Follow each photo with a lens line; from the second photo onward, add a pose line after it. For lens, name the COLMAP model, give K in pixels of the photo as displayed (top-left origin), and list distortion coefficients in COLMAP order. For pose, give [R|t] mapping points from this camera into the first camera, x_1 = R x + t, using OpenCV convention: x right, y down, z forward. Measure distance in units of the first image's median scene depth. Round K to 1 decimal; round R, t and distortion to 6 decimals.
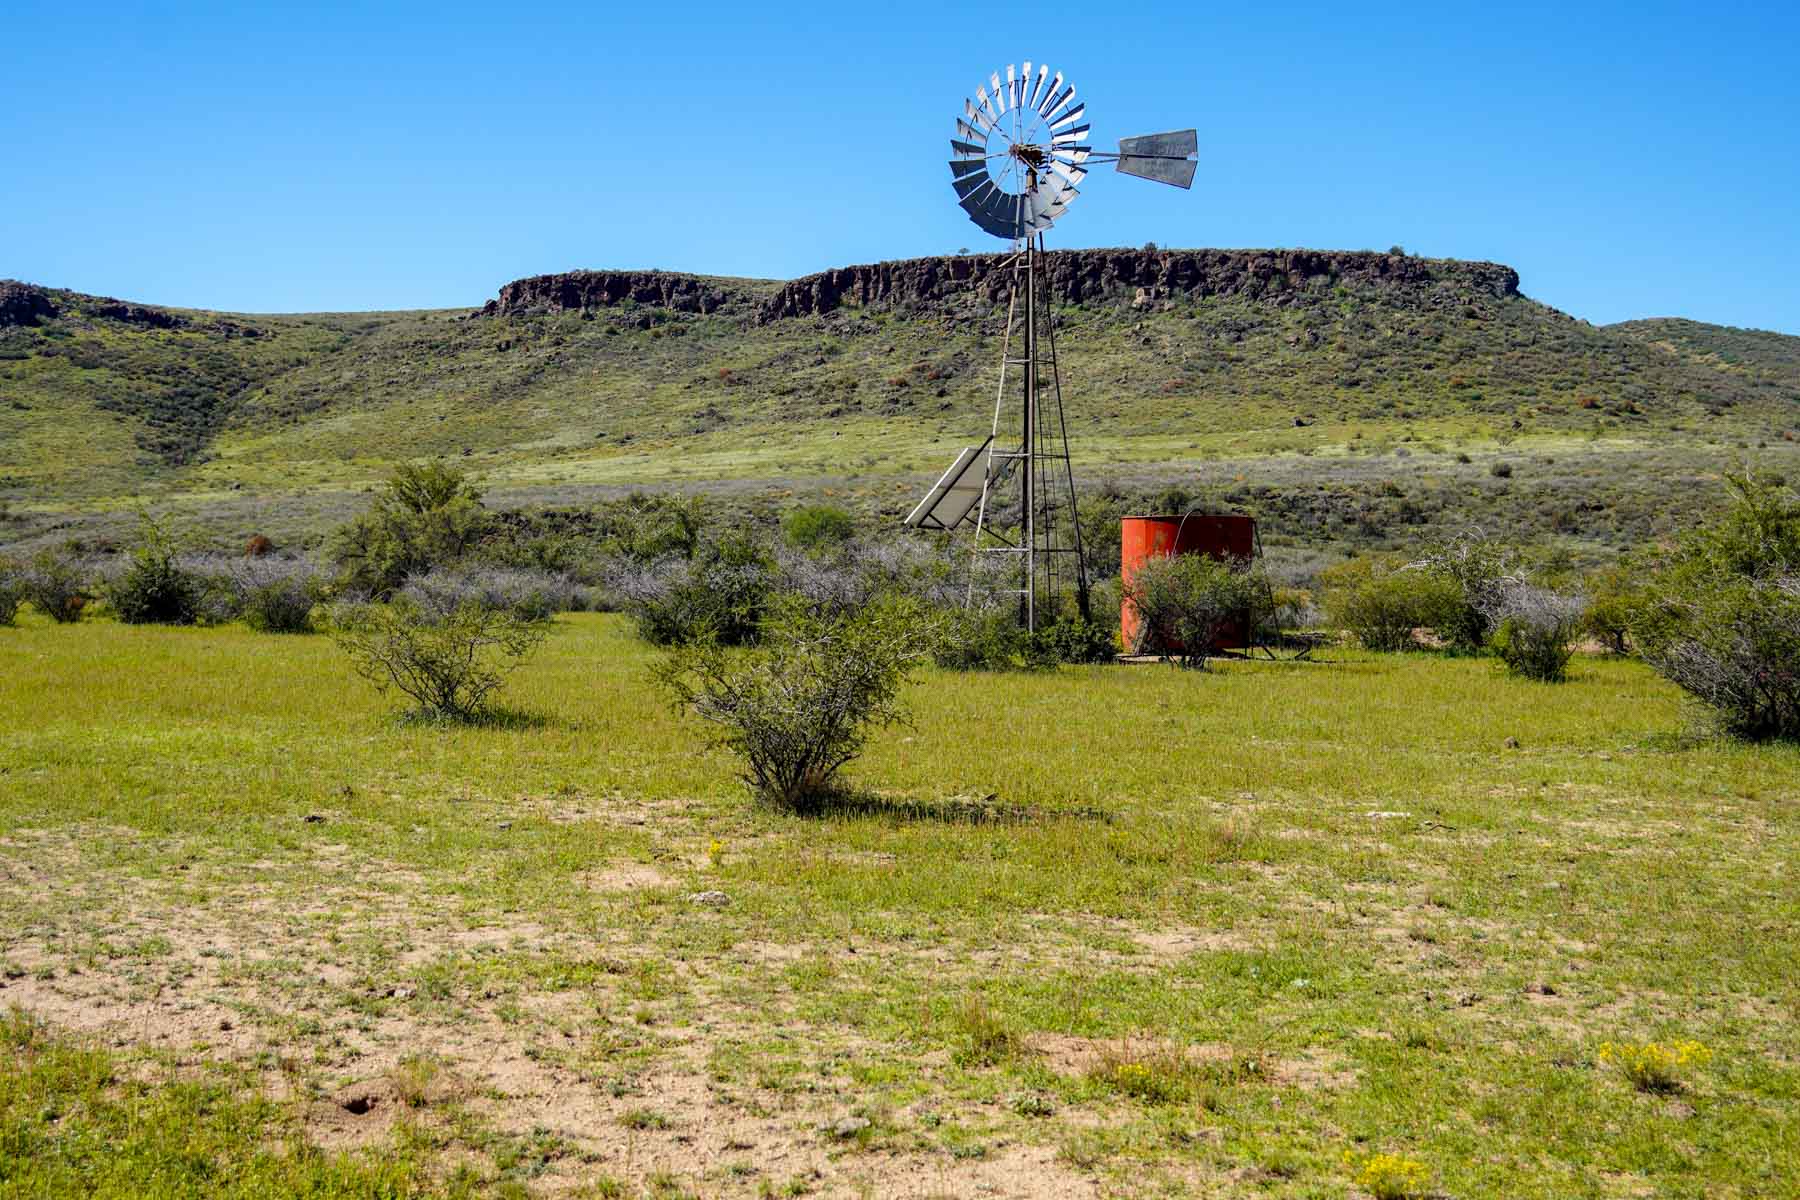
lens RADIAL K [[2839.1, 0, 892.3], [0, 2839.1, 605.5], [0, 0, 1]] dist [0.226668, 0.000000]
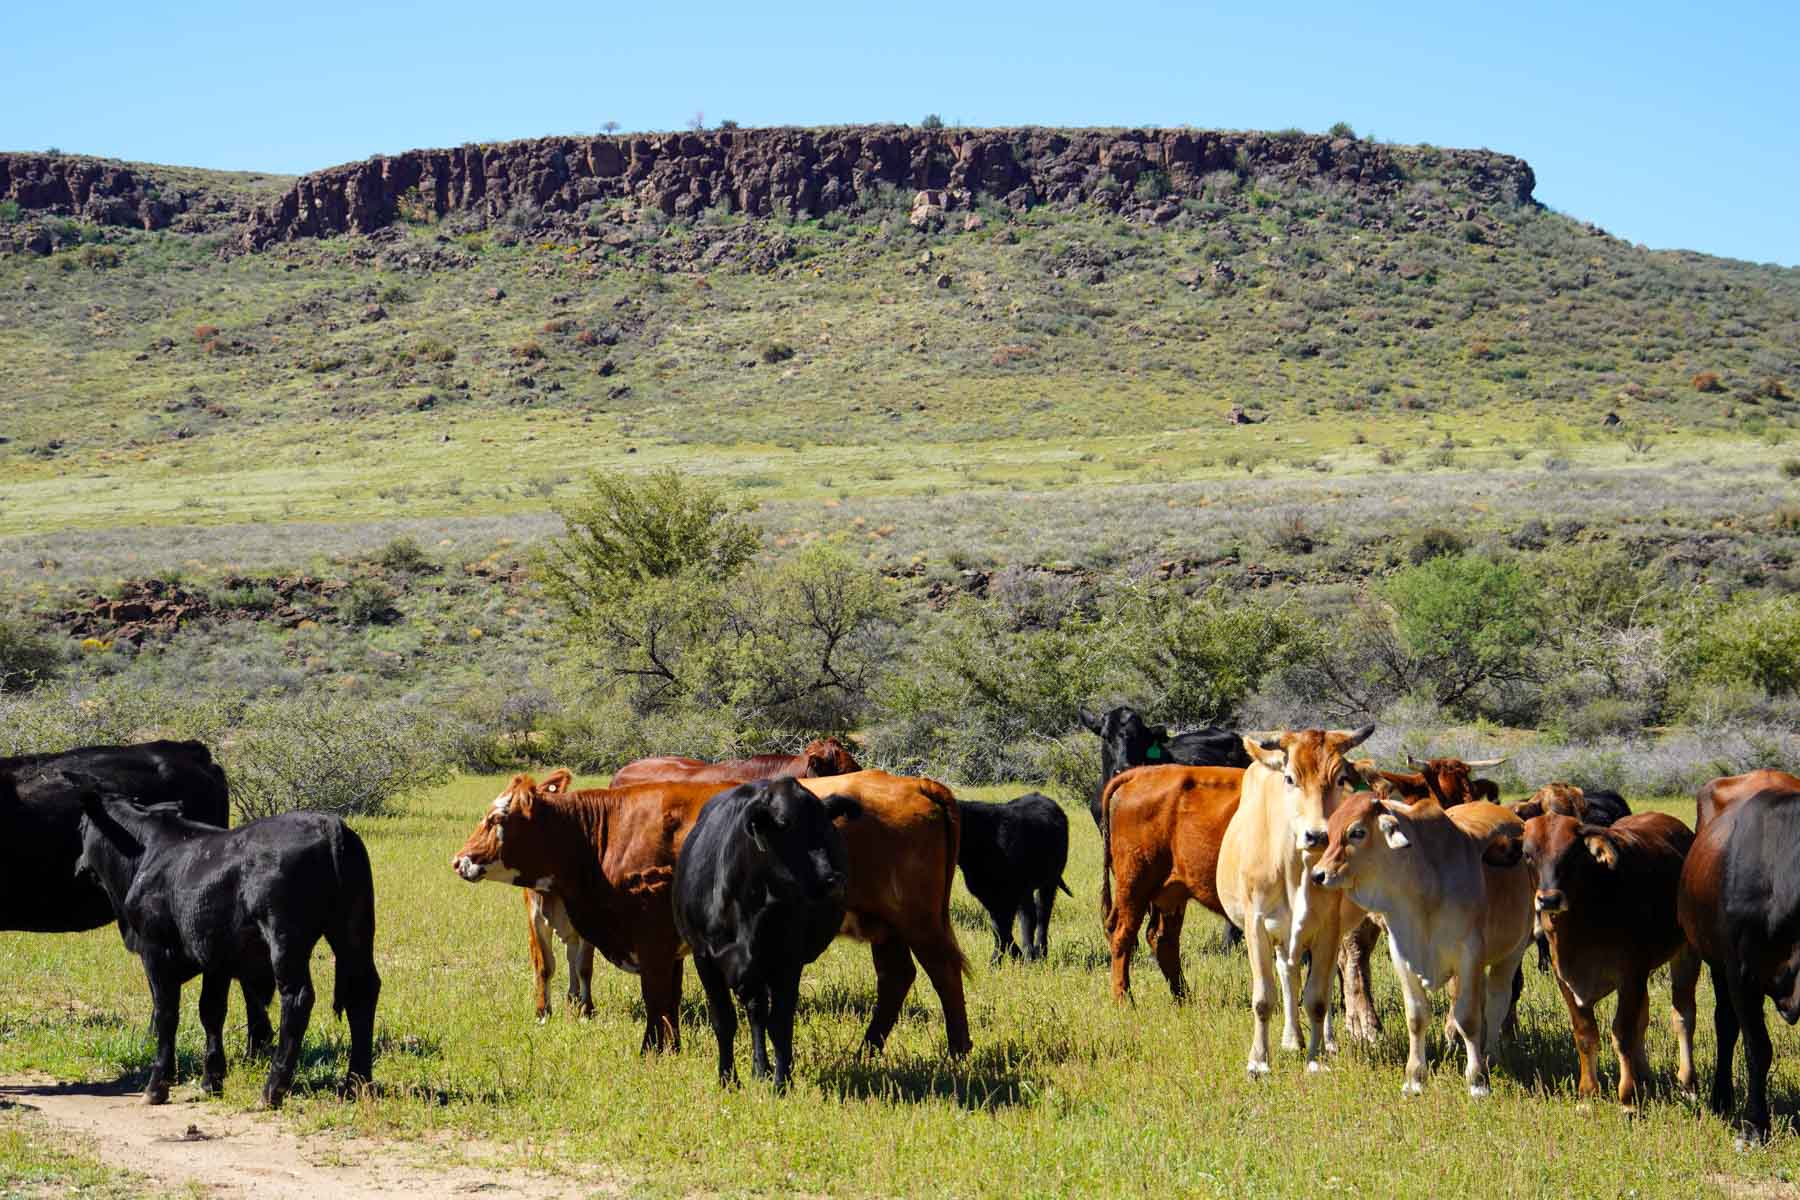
lens RADIAL K [[4606.9, 0, 861.2], [0, 4606.9, 641.1], [0, 0, 1]] dist [0.645790, 0.000000]
pose [[0.991334, -0.010107, 0.130979, -0.052283], [0.012486, 0.999771, -0.017355, -0.001894], [-0.130773, 0.018840, 0.991233, 0.052186]]
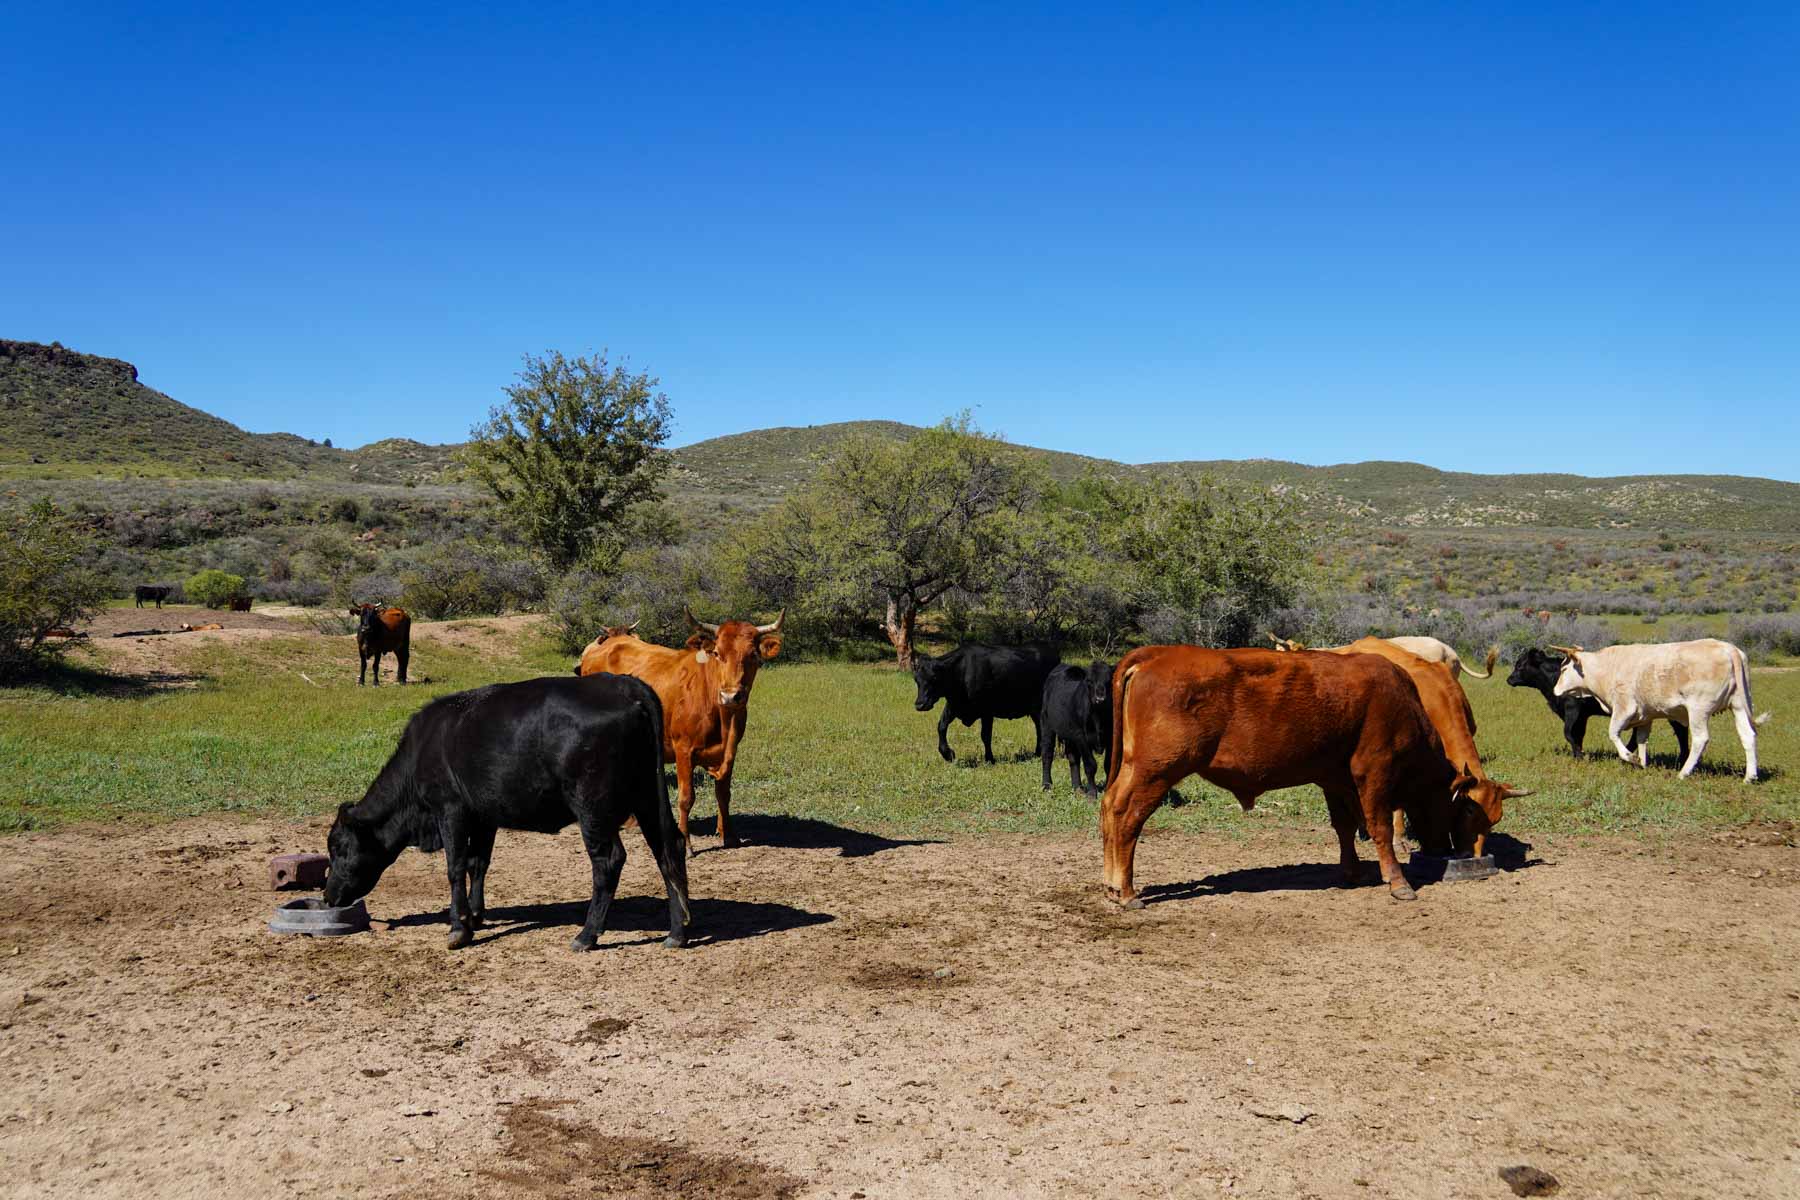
lens RADIAL K [[1578.7, 0, 901.6], [0, 1578.7, 593.4], [0, 0, 1]] dist [-0.060586, -0.001131]
pose [[0.704222, -0.010791, 0.709897, -0.073749], [0.009133, 0.999939, 0.006140, -0.002437], [-0.709921, 0.002159, 0.704278, 0.172385]]
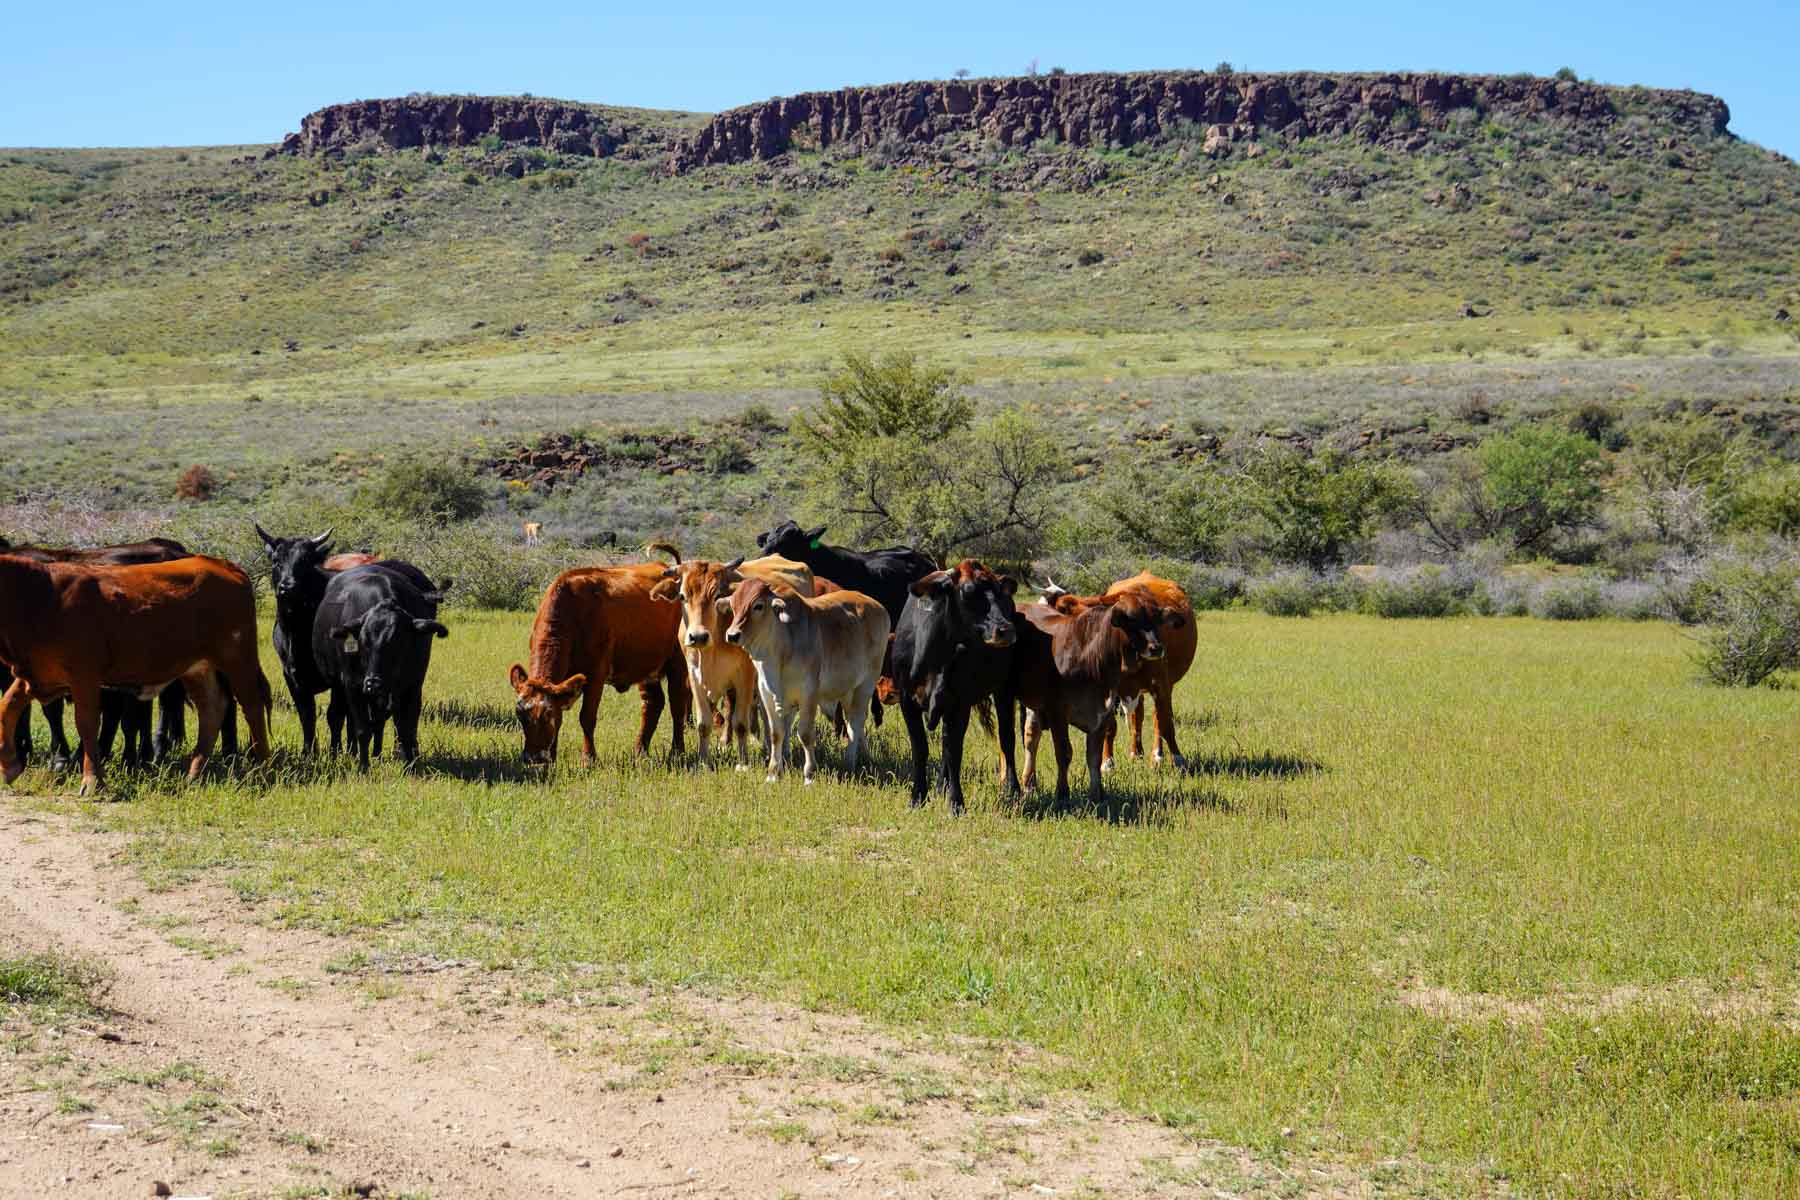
lens RADIAL K [[3727.6, 0, 878.3], [0, 3727.6, 617.7], [0, 0, 1]] dist [0.433851, 0.000000]
pose [[0.998689, 0.002549, 0.051126, -0.046744], [-0.003381, 0.999863, 0.016199, -0.001667], [-0.051078, -0.016351, 0.998561, 0.047050]]
